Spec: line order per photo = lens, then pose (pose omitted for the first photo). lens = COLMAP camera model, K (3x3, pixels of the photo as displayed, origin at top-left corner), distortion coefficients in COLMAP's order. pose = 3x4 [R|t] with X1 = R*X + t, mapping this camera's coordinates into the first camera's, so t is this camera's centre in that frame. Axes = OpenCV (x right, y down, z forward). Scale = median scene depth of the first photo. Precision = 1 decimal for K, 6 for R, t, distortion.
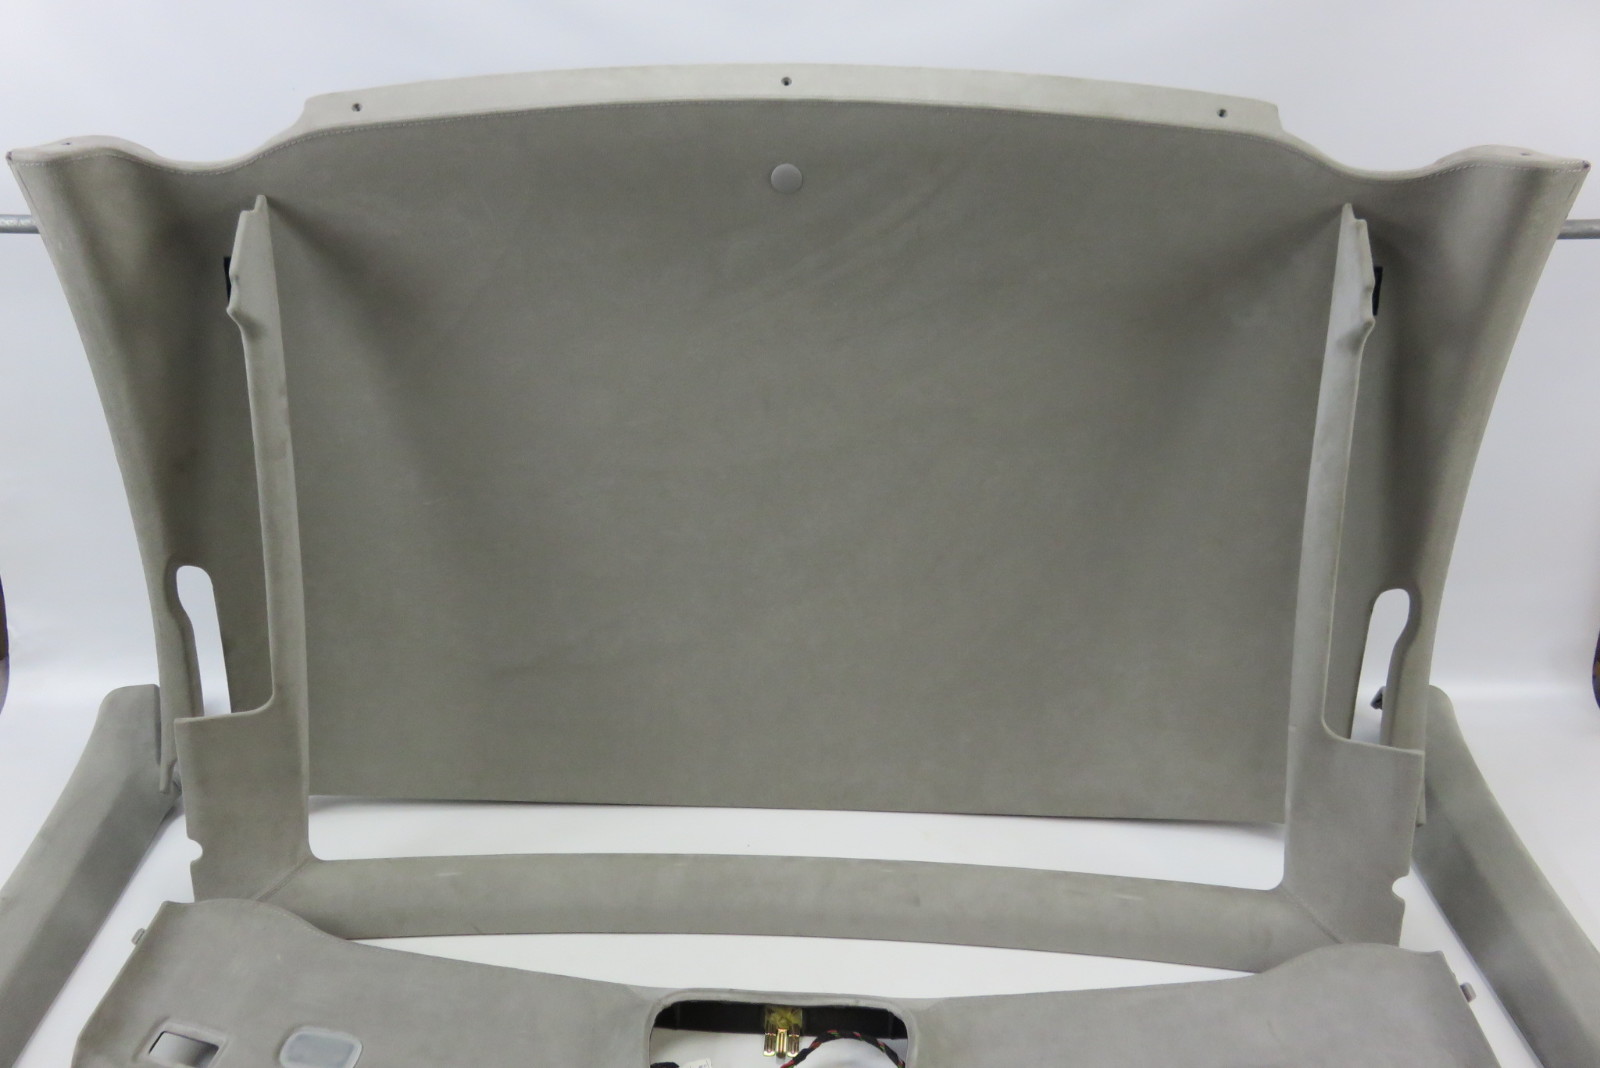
lens RADIAL K [[1195.7, 0, 800.0], [0, 1195.7, 534.0], [0, 0, 1]] dist [0.000647, -0.000703]
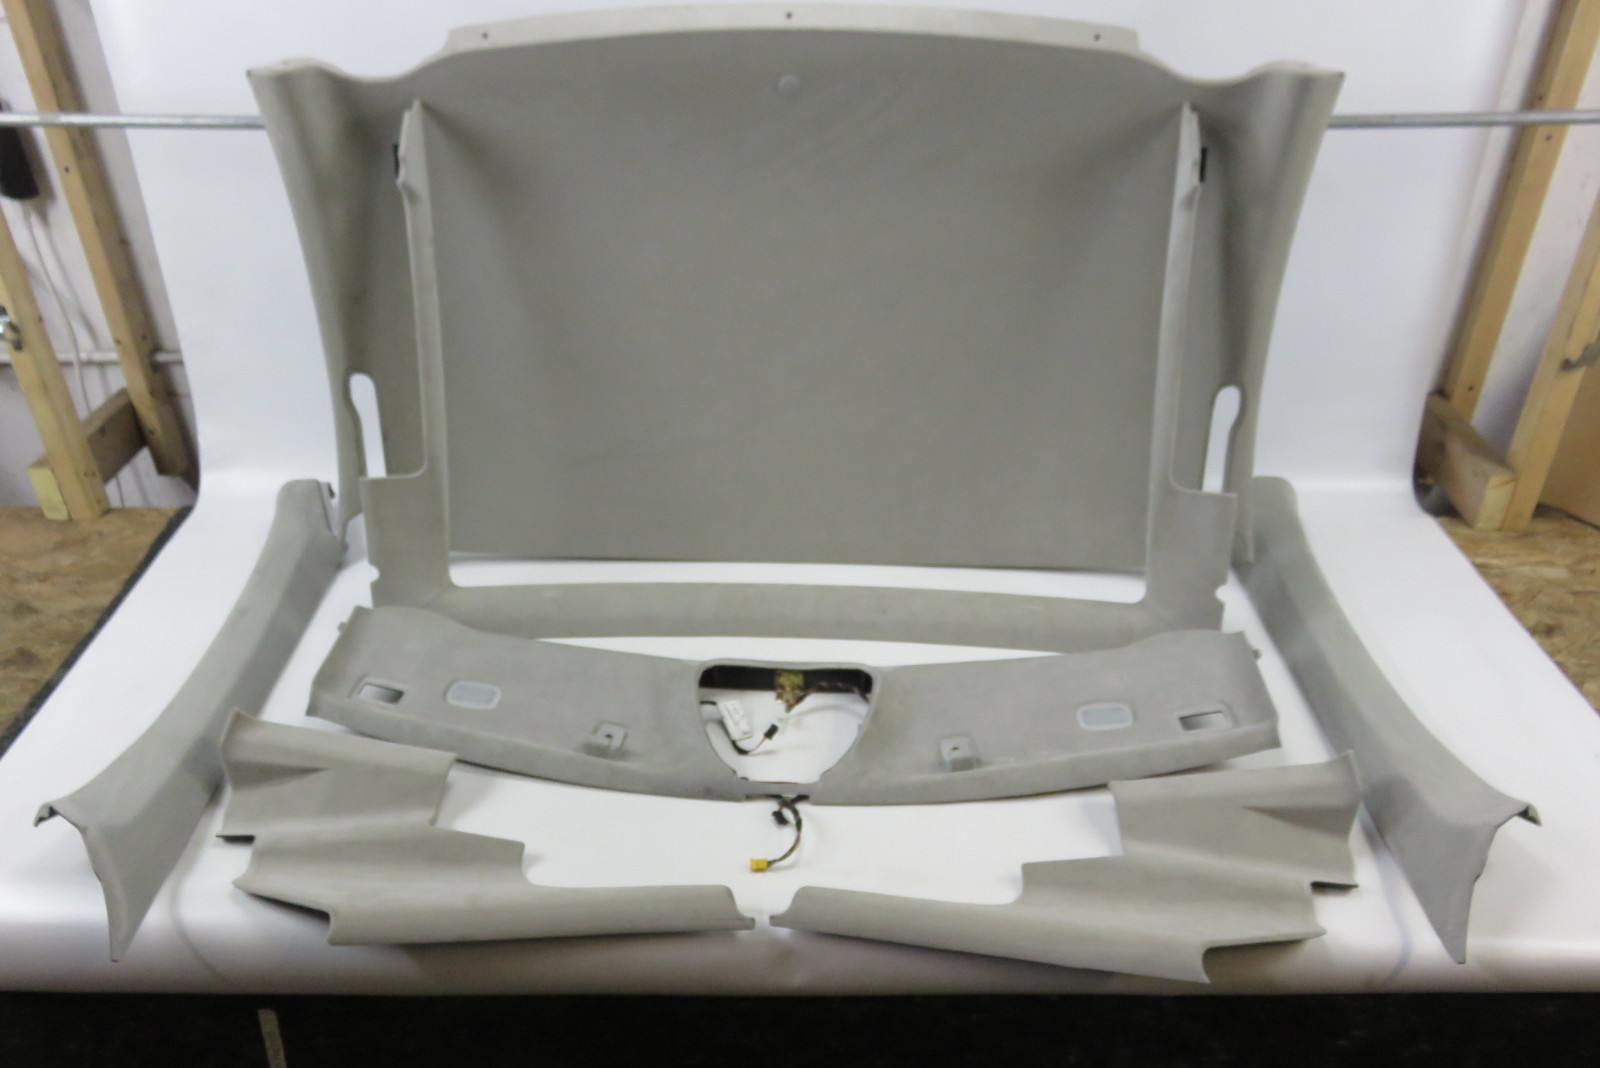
lens RADIAL K [[1195.7, 0, 800.0], [0, 1195.7, 534.0], [0, 0, 1]] dist [0.000647, -0.000703]
pose [[0.999960, -0.001294, -0.008848, 0.012715], [0.001891, 0.997695, 0.067825, 0.131060], [0.008740, -0.067839, 0.997658, -0.432528]]
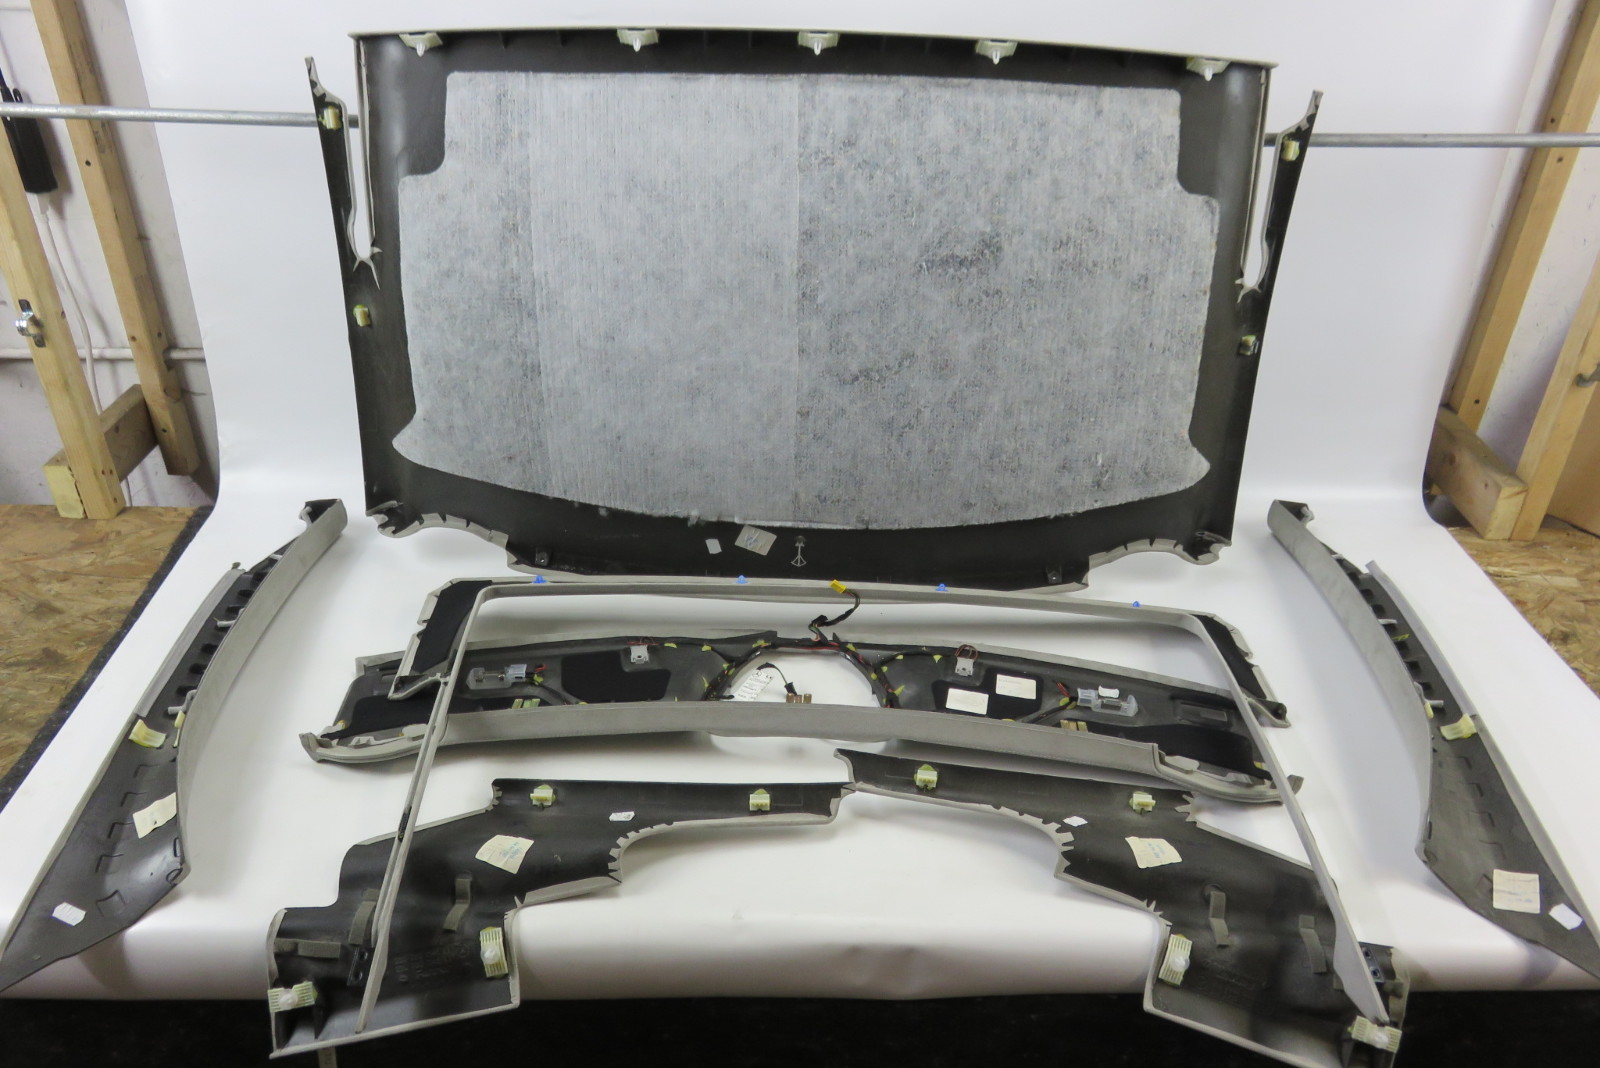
lens RADIAL K [[1195.7, 0, 800.0], [0, 1195.7, 534.0], [0, 0, 1]] dist [0.000647, -0.000703]
pose [[0.999590, 0.006219, 0.027957, -0.100328], [-0.007969, 0.997986, 0.062925, 0.132590], [-0.027509, -0.063122, 0.997627, -0.440900]]
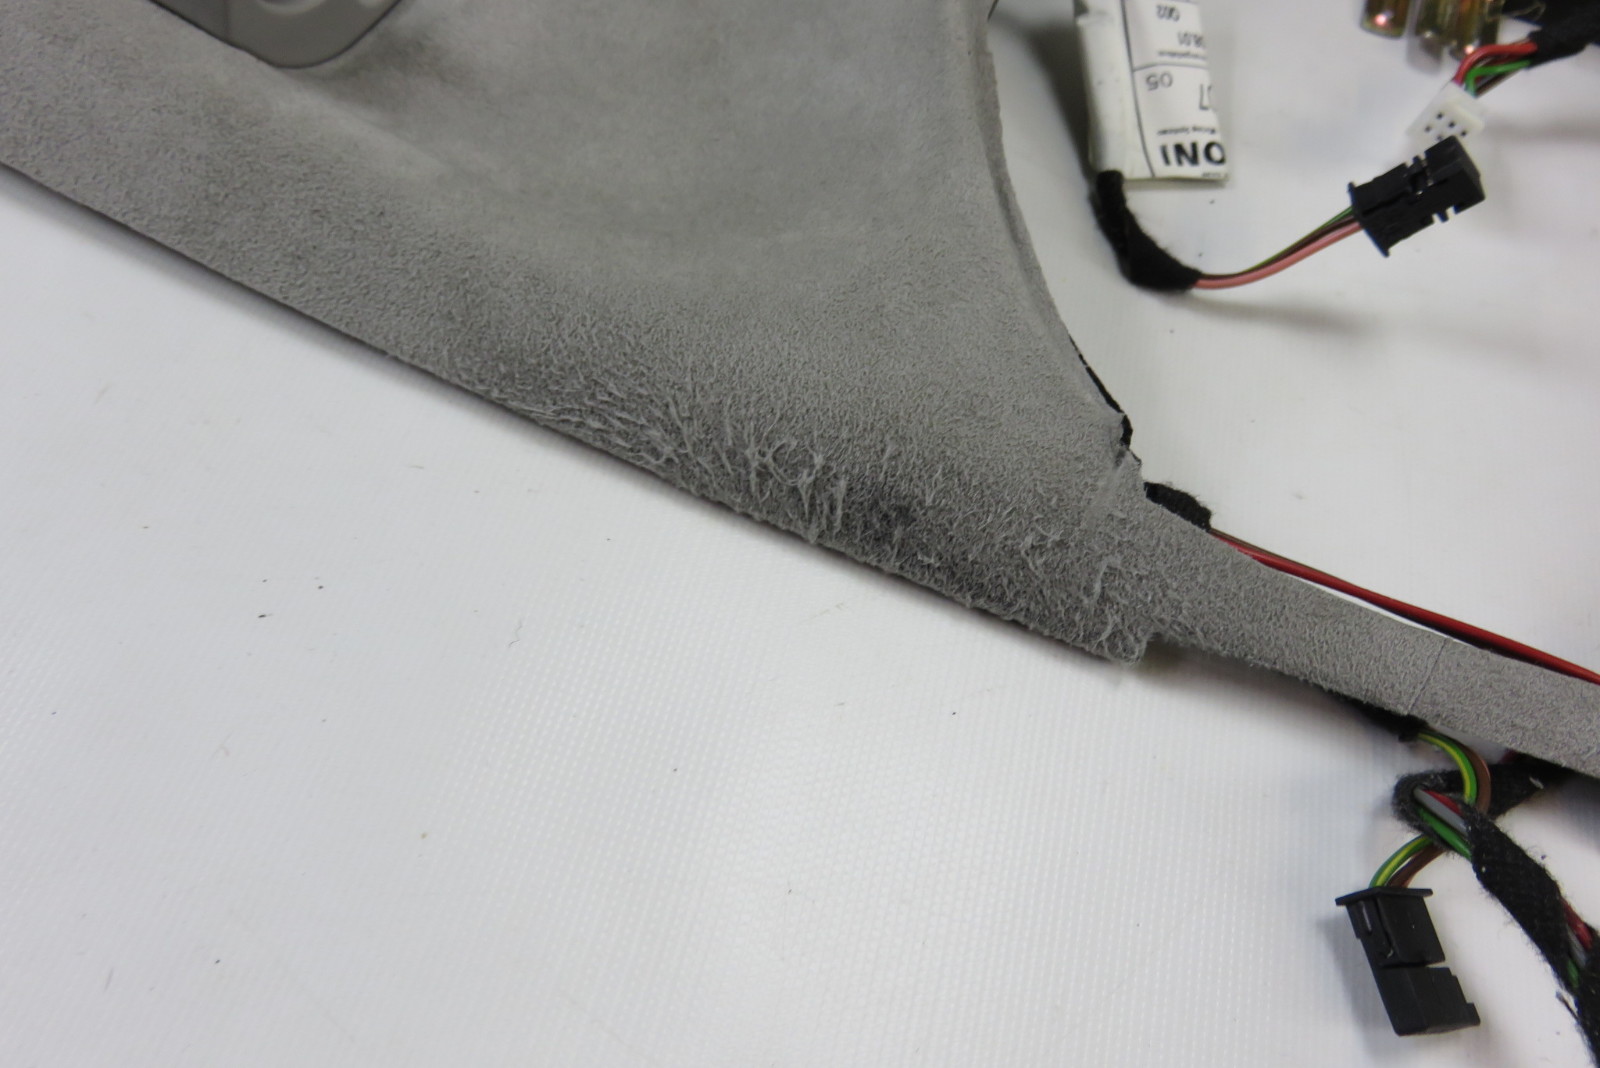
lens RADIAL K [[1195.7, 0, 800.0], [0, 1195.7, 534.0], [0, 0, 1]] dist [0.000647, -0.000703]
pose [[0.952059, 0.301230, -0.053336, -0.098450], [-0.231714, 0.823919, 0.517171, 0.415646], [0.199732, -0.480019, 0.854218, 0.695819]]
